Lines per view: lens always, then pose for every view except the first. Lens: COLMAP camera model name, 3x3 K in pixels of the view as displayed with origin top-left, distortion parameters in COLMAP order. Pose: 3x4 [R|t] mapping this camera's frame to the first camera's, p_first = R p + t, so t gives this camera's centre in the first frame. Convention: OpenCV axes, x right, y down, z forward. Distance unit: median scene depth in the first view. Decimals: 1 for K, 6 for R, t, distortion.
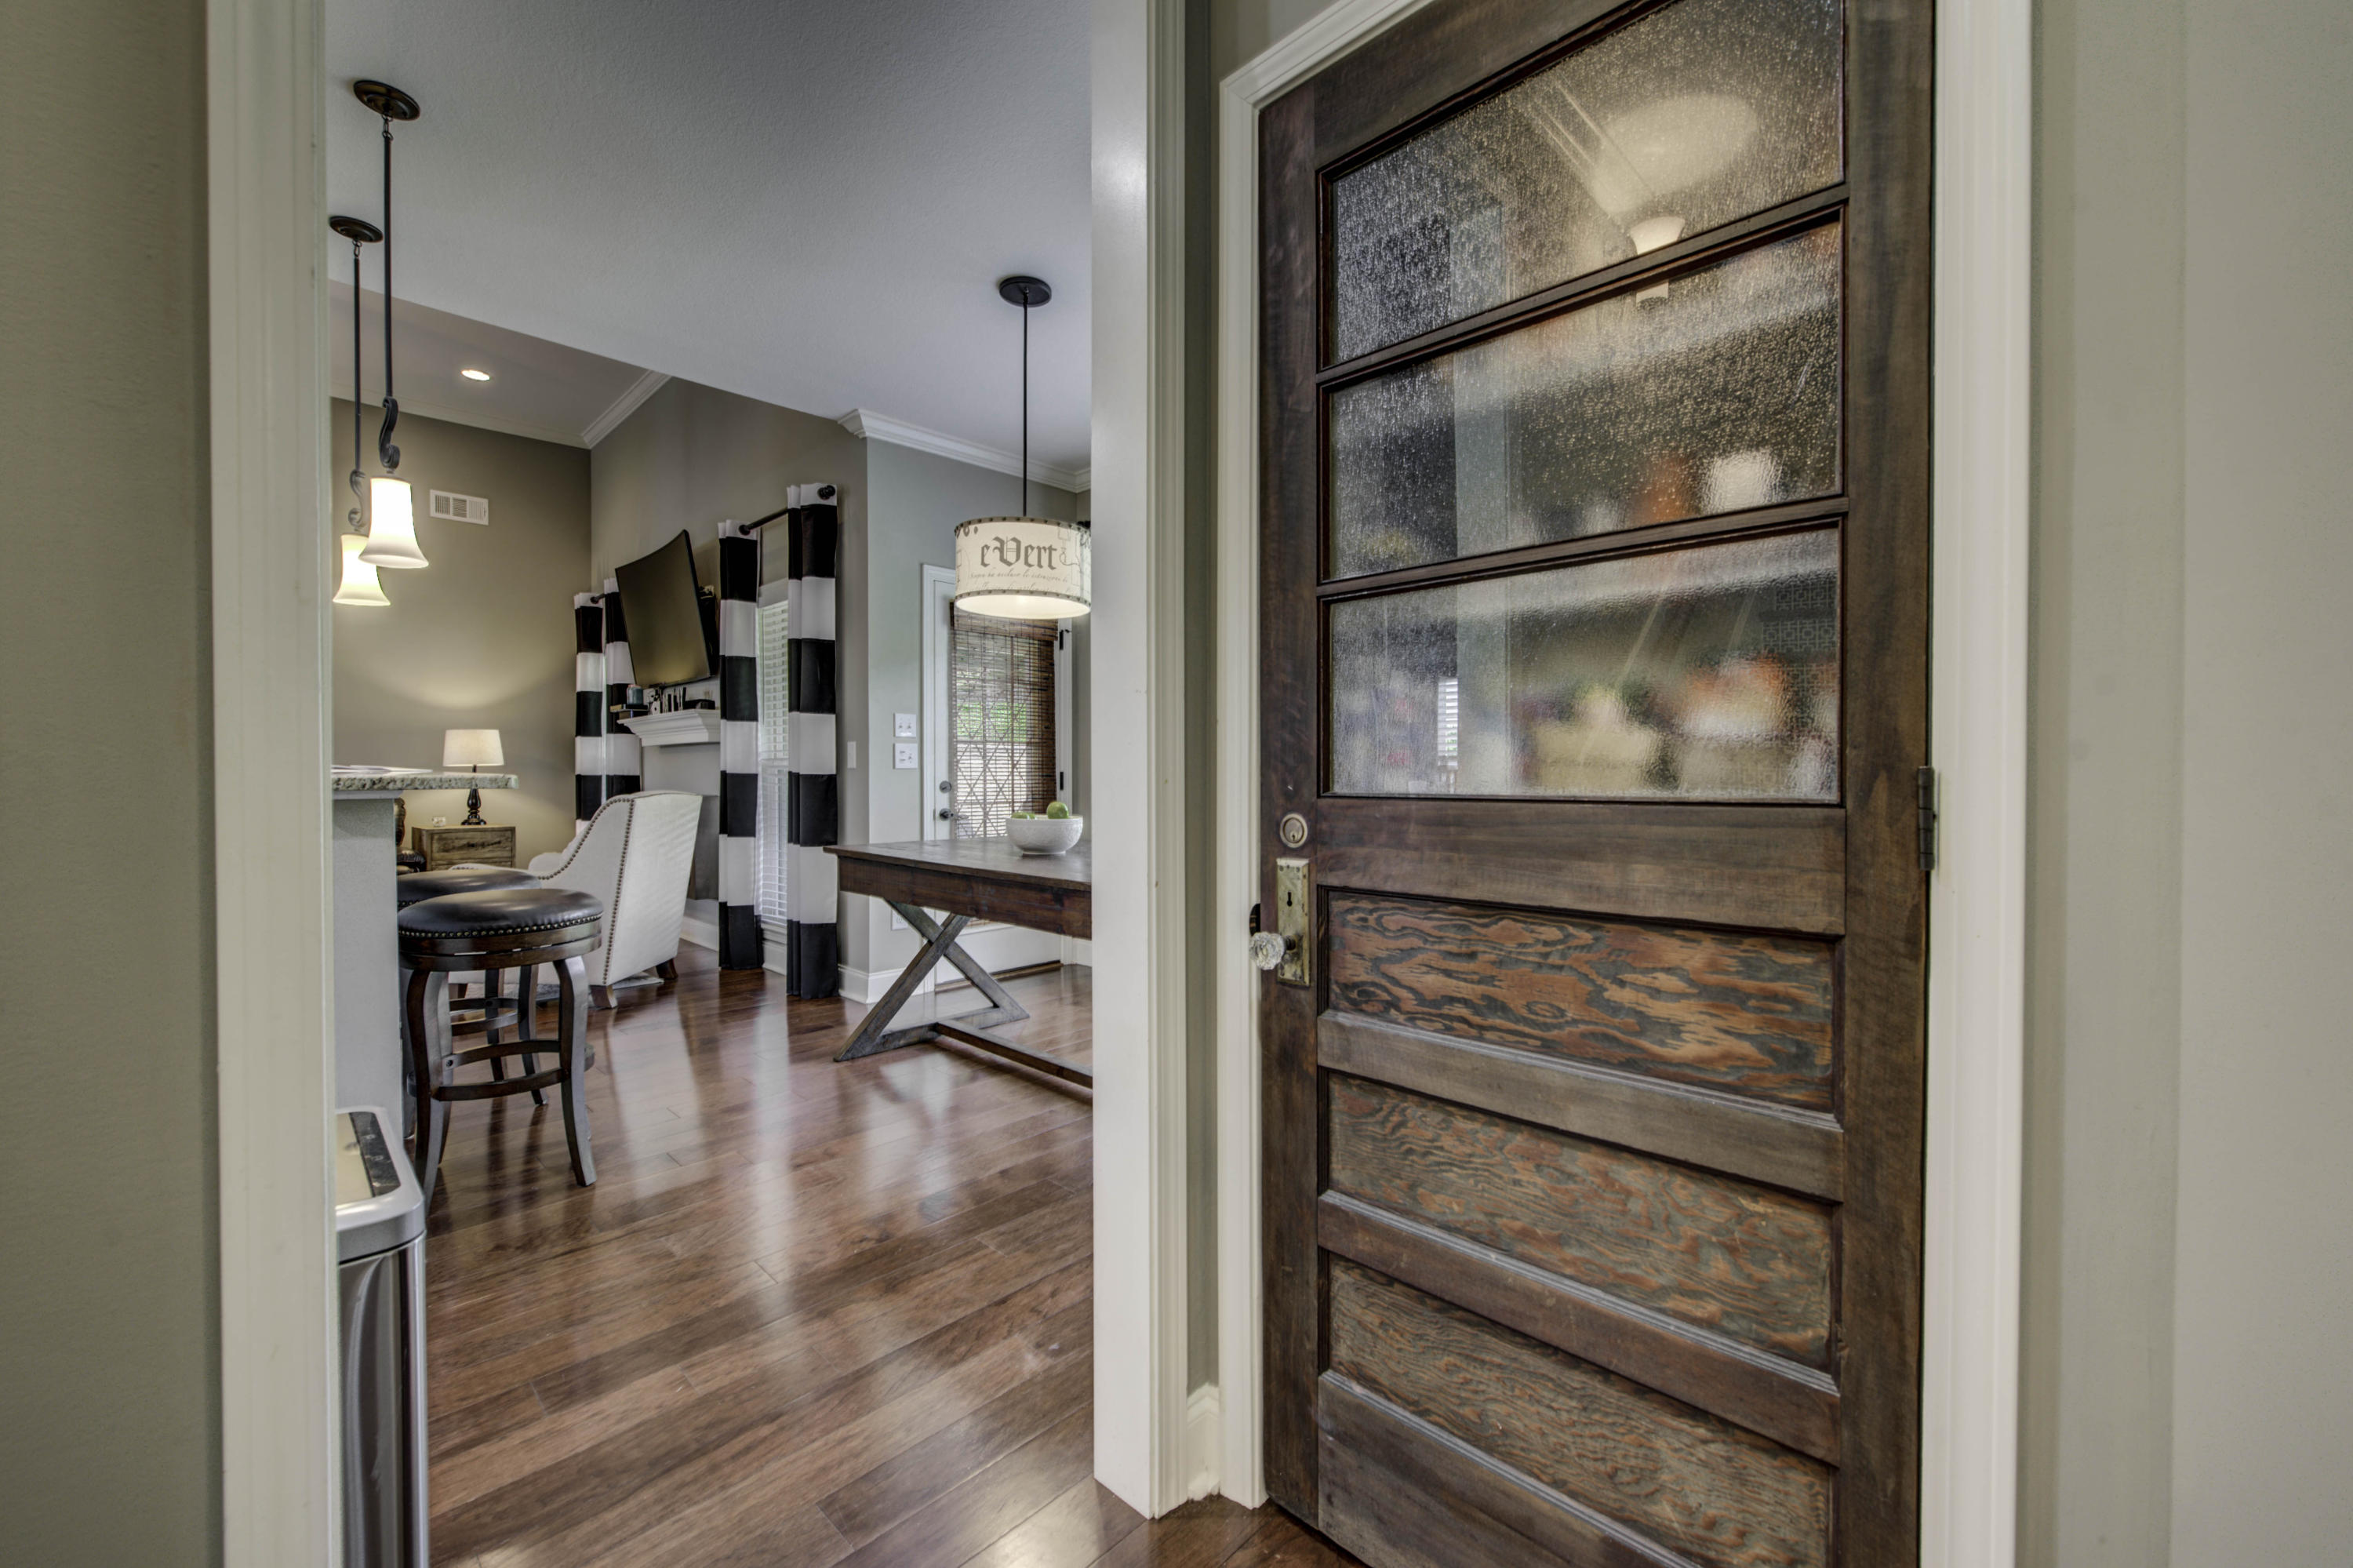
lens RADIAL K [[921.2, 0, 1176.3], [0, 921.2, 779.7], [0, 0, 1]] dist [0.000992, -0.002529]
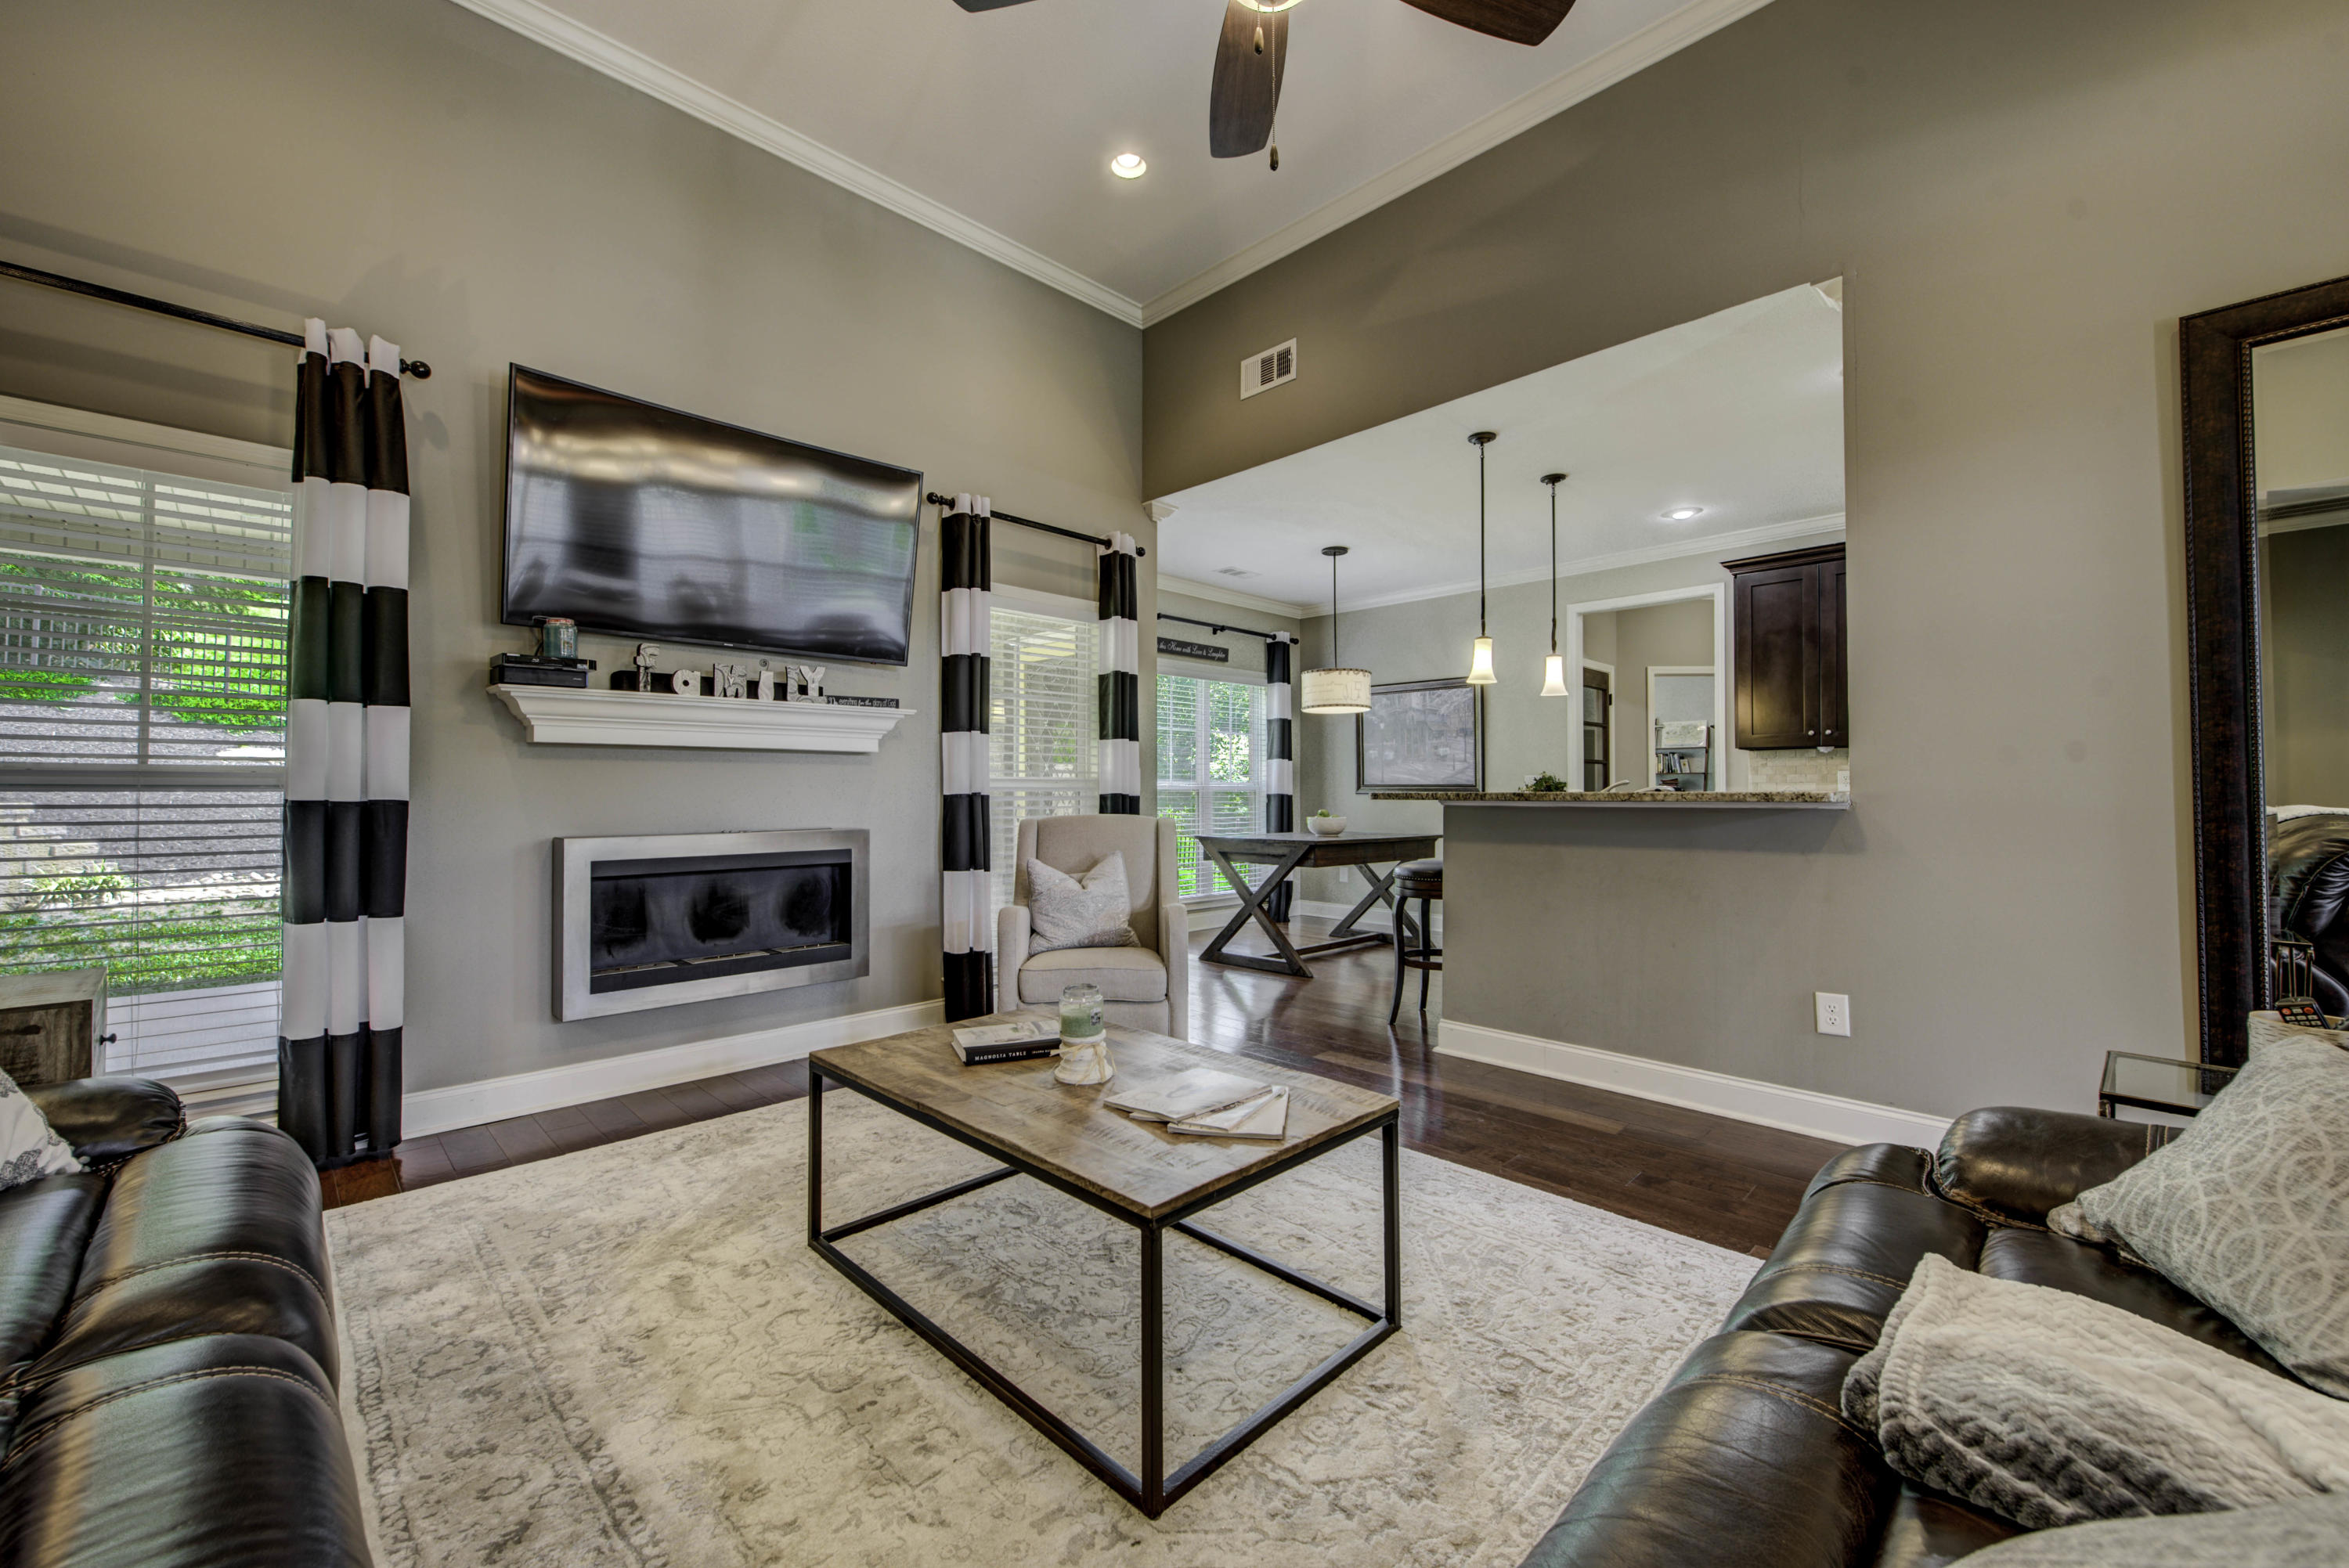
lens RADIAL K [[918.3, 0, 1176.2], [0, 918.3, 775.0], [0, 0, 1]] dist [-0.000646, -0.000079]
pose [[0.021845, 0.023416, 0.999487, -1.305942], [0.011430, 0.999654, -0.023670, -0.004145], [-0.999696, 0.011941, 0.021570, 0.798381]]
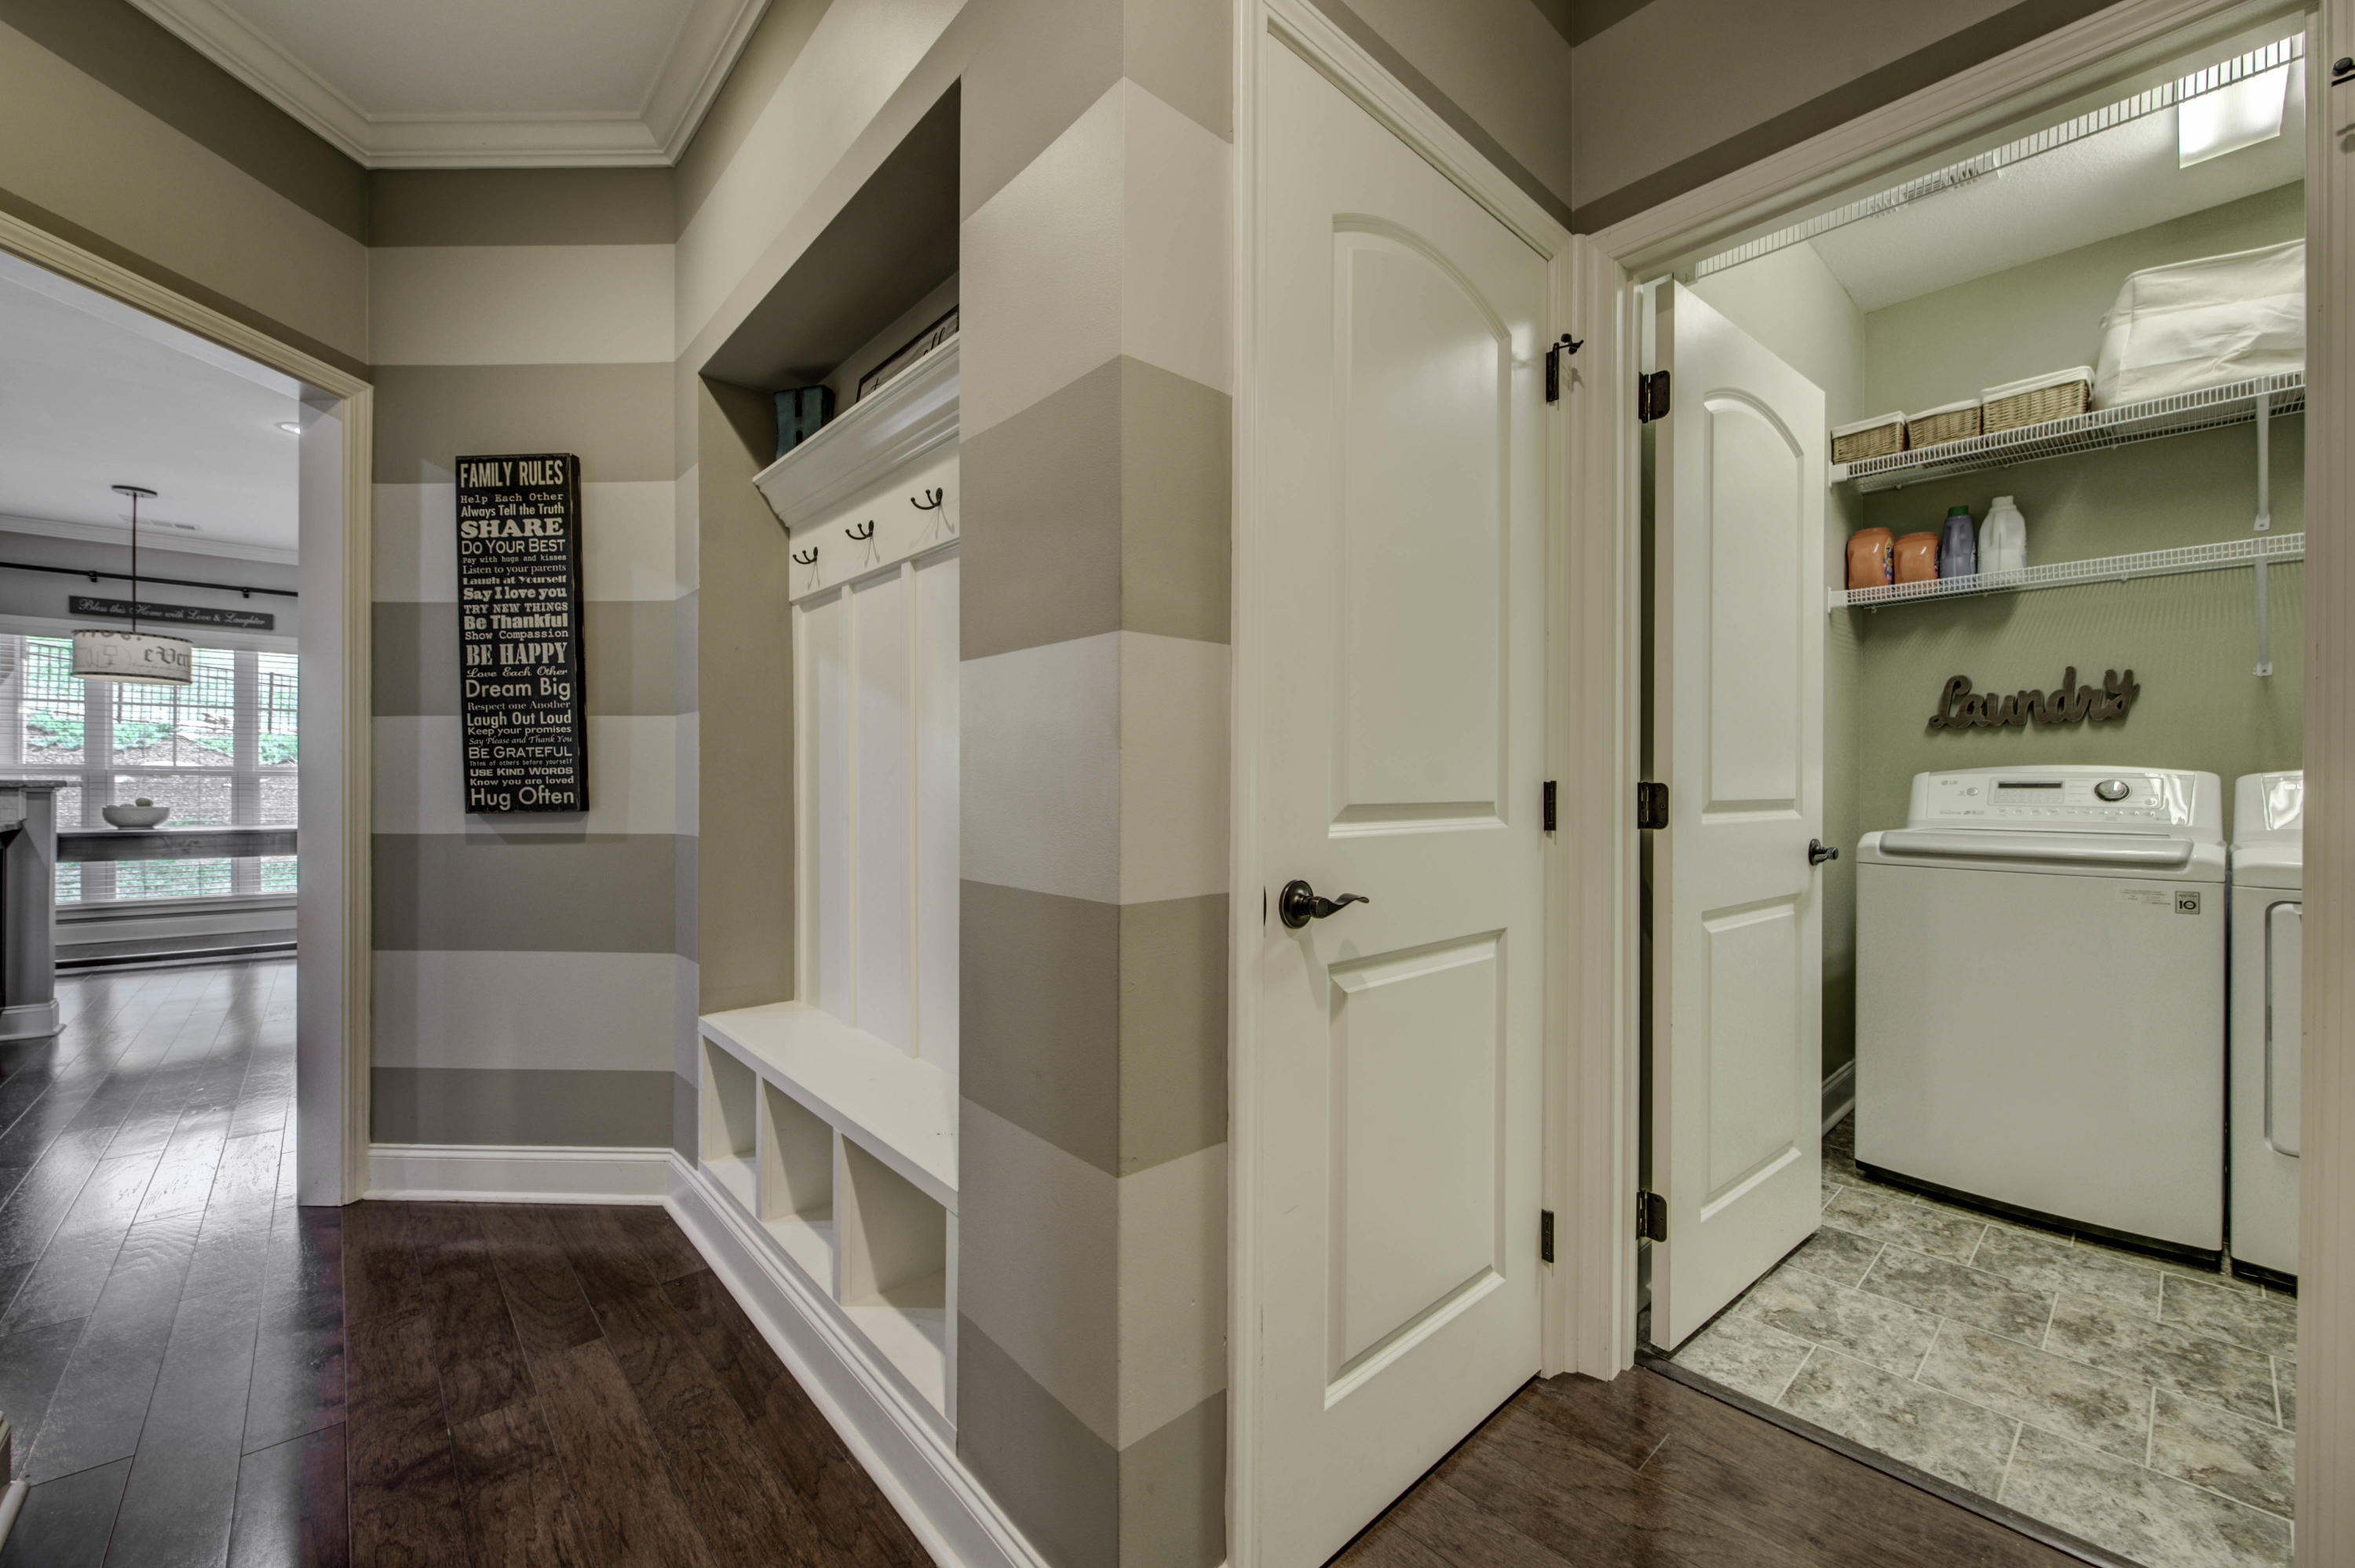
lens RADIAL K [[921.8, 0, 1177.3], [0, 921.8, 779.7], [0, 0, 1]] dist [0.000992, -0.002529]
pose [[0.064198, 0.004940, 0.997925, -1.042711], [0.013514, 0.999892, -0.005819, 0.016341], [-0.997846, 0.013860, 0.064125, -0.601220]]
